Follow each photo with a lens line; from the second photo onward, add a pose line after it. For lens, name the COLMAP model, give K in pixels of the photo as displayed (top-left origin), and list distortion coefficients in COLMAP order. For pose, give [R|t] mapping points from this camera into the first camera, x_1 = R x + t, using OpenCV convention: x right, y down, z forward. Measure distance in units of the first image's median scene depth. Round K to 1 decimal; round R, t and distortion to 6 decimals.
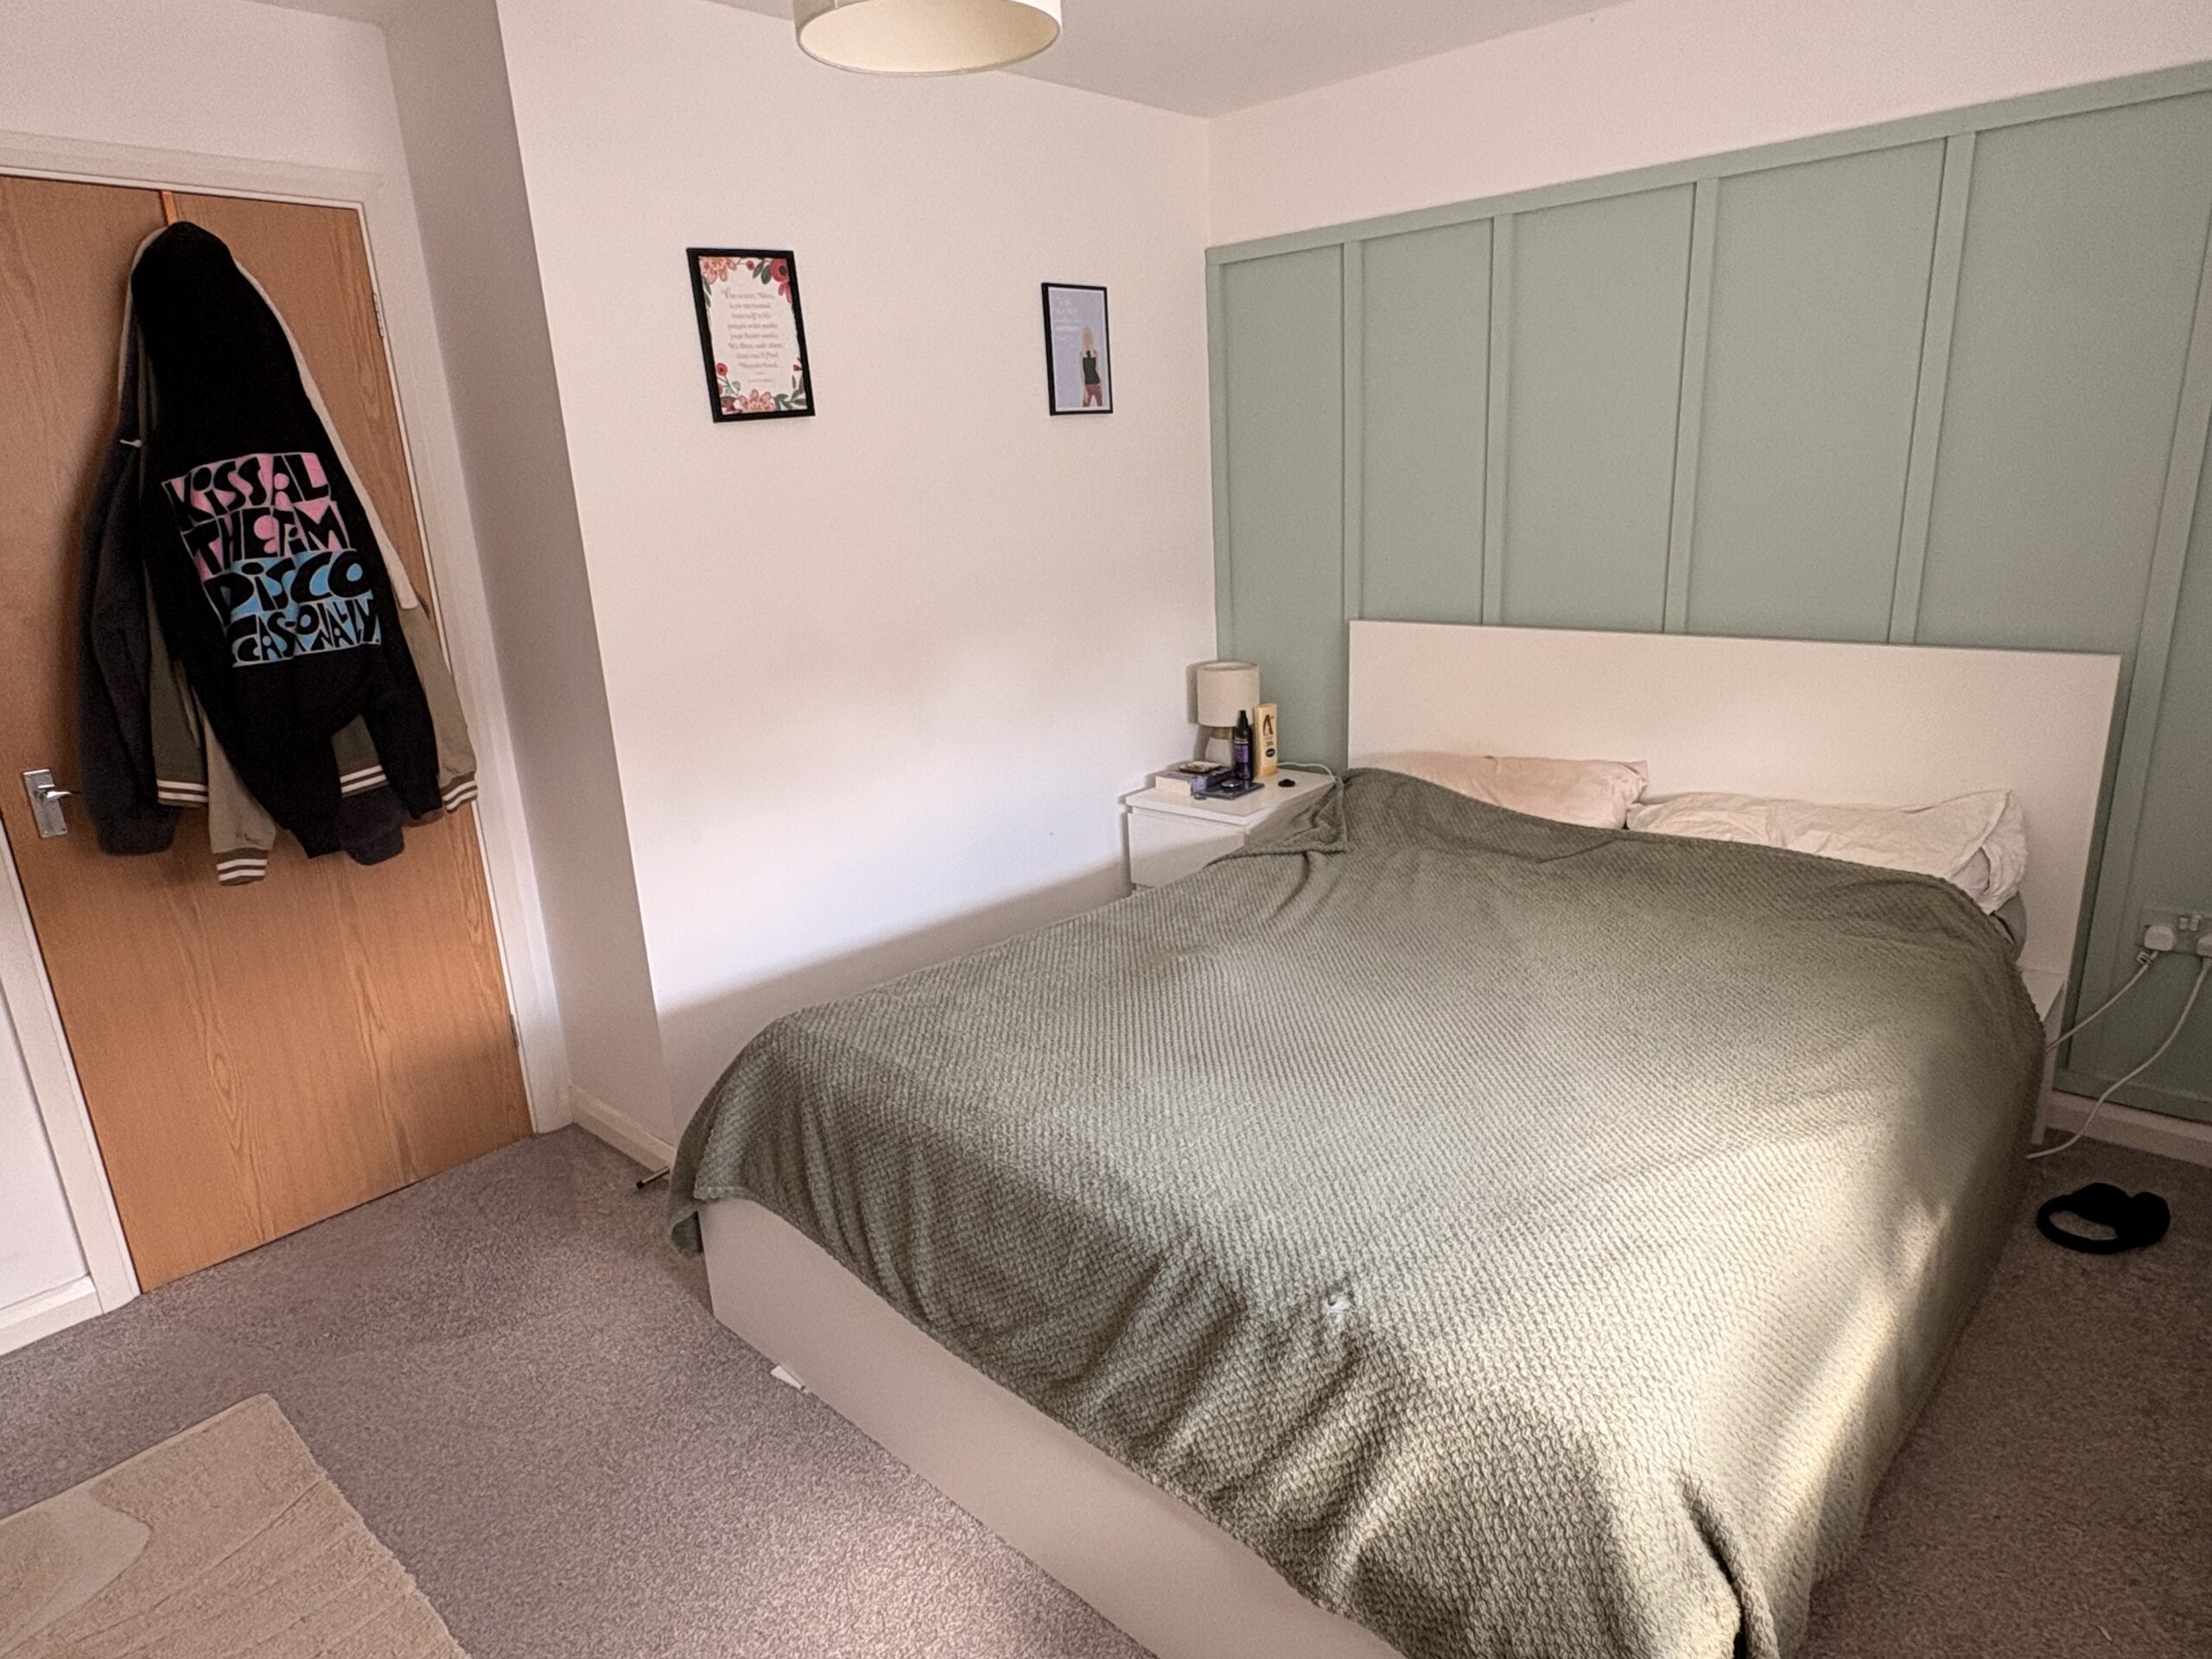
lens RADIAL K [[1277.1, 0, 1106.0], [0, 1277.1, 829.5], [0, 0, 1]] dist [0.000888, -0.000288]
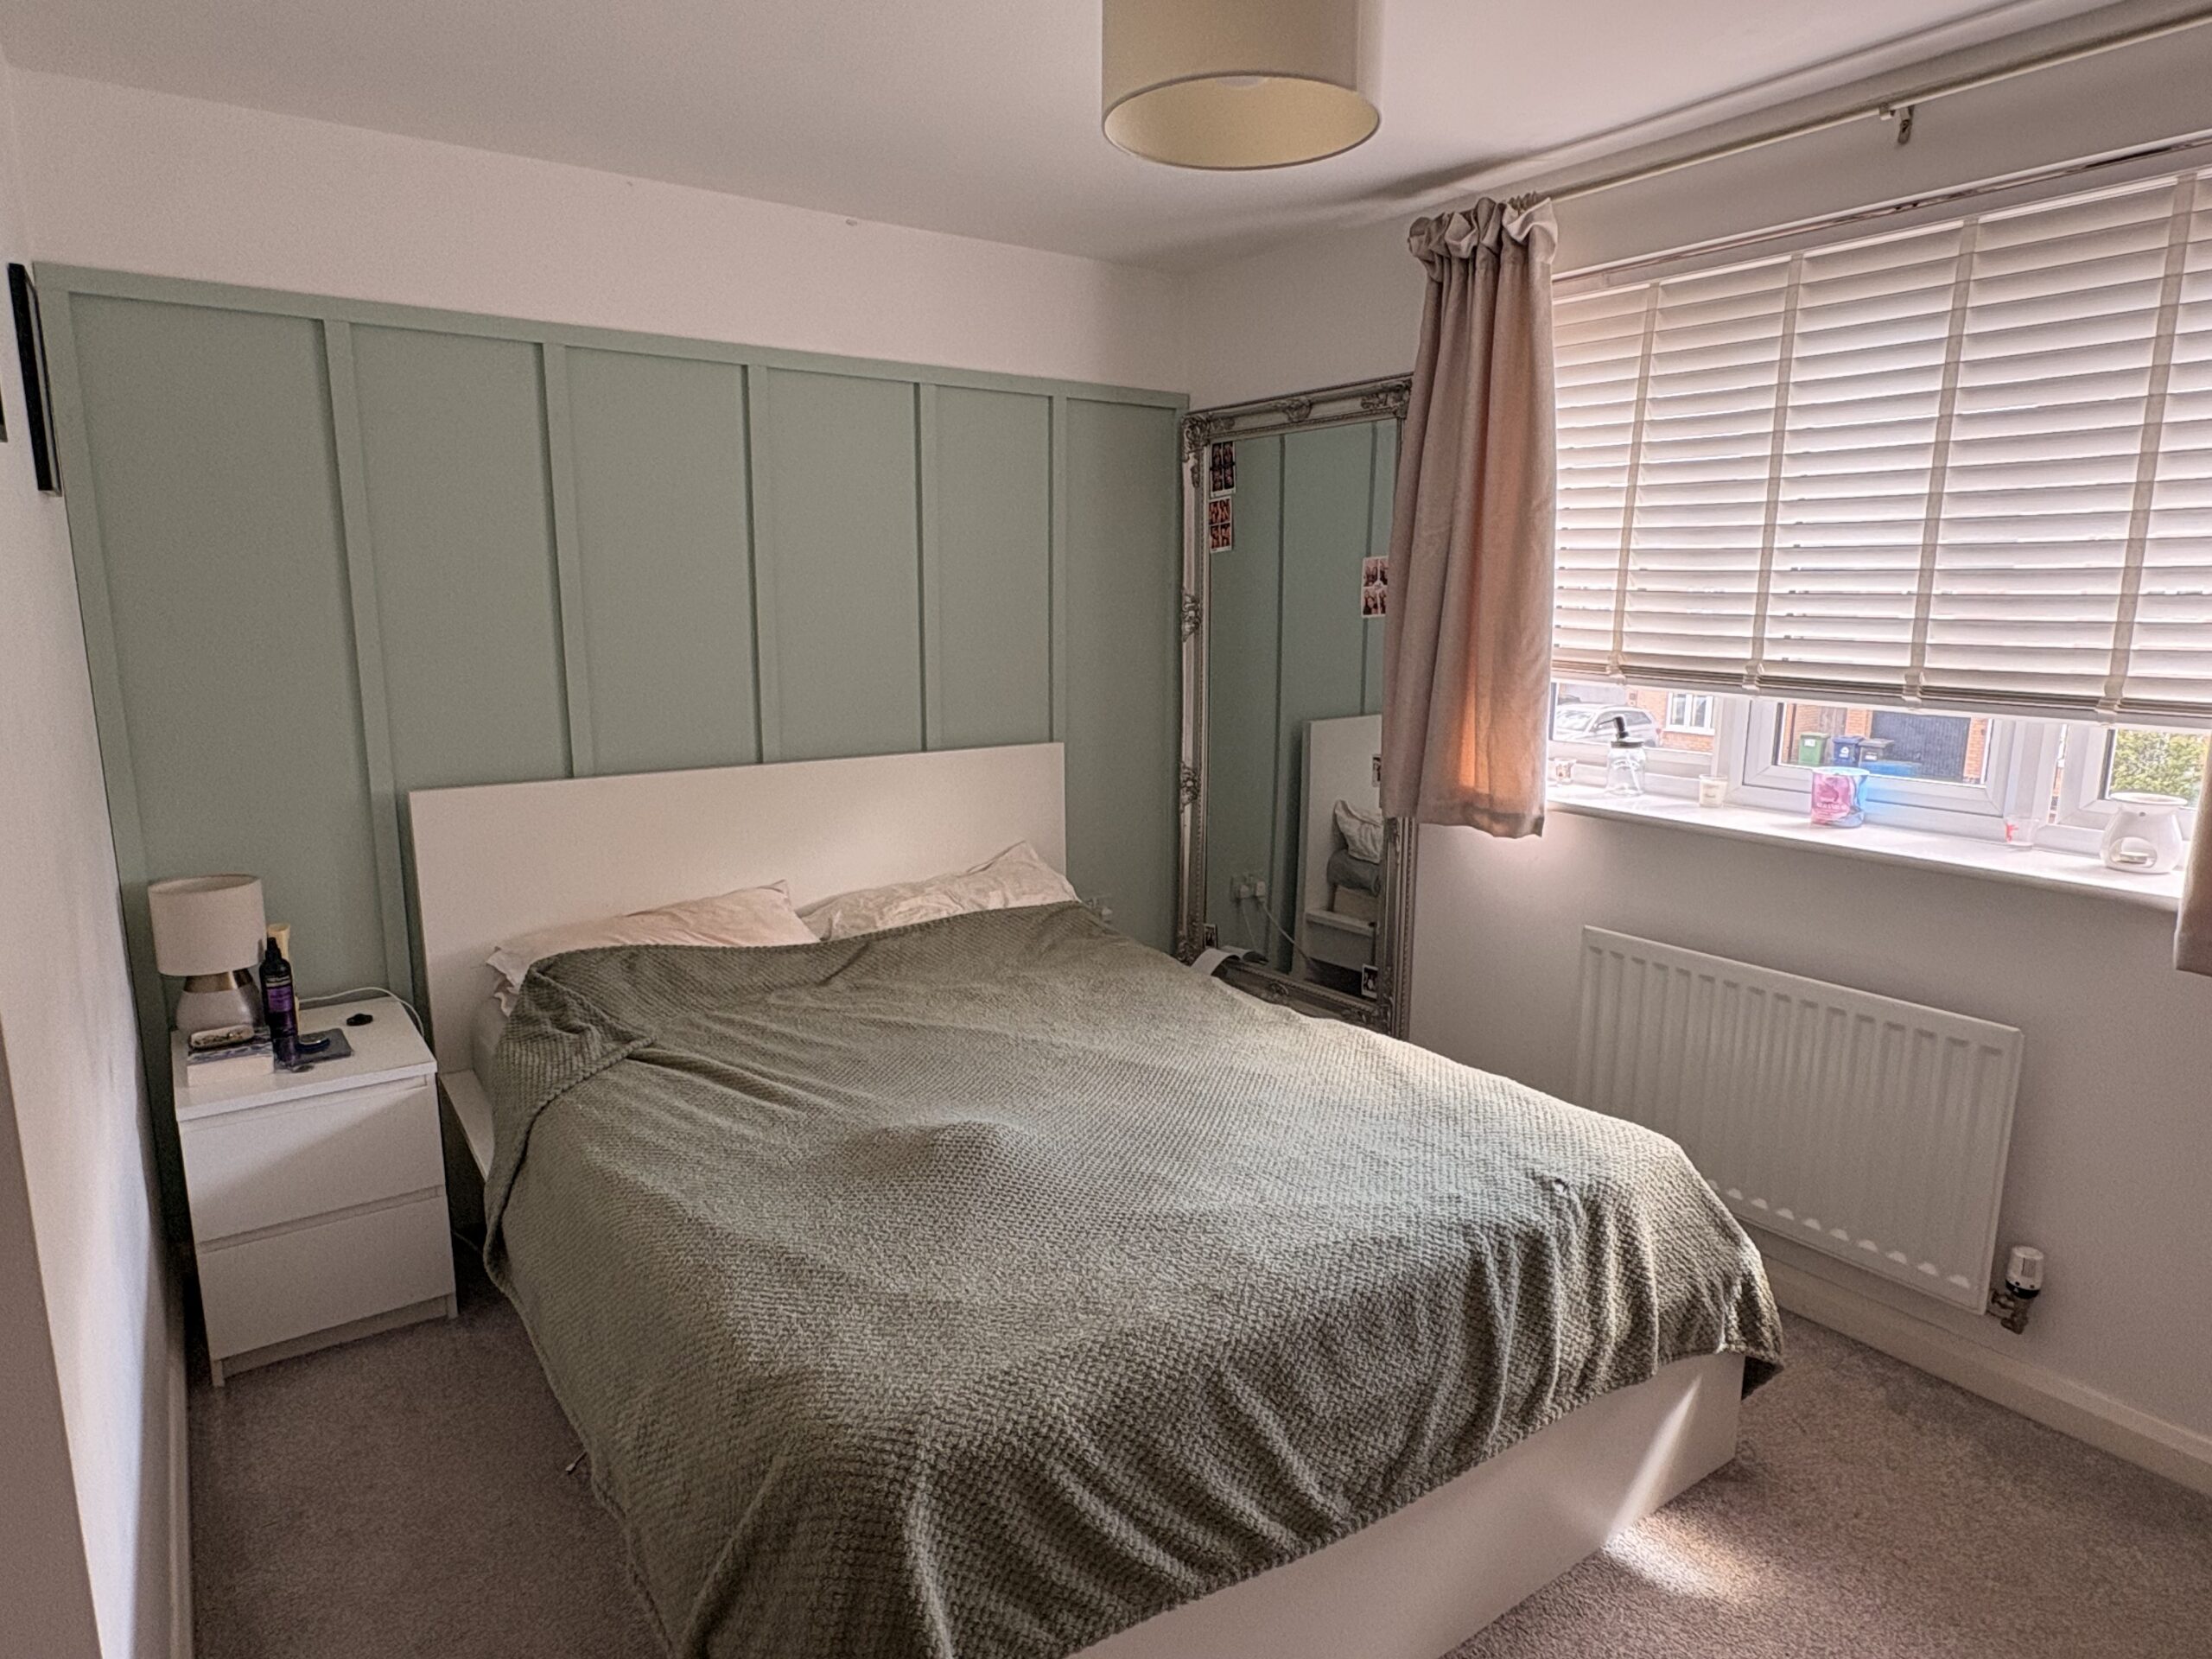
lens RADIAL K [[1277.1, 0, 1106.0], [0, 1277.1, 829.5], [0, 0, 1]] dist [0.000888, -0.000288]
pose [[0.224433, -0.129575, 0.965837, -0.637737], [0.254449, 0.964530, 0.070273, -0.117739], [-0.940684, 0.229984, 0.249442, 0.545258]]
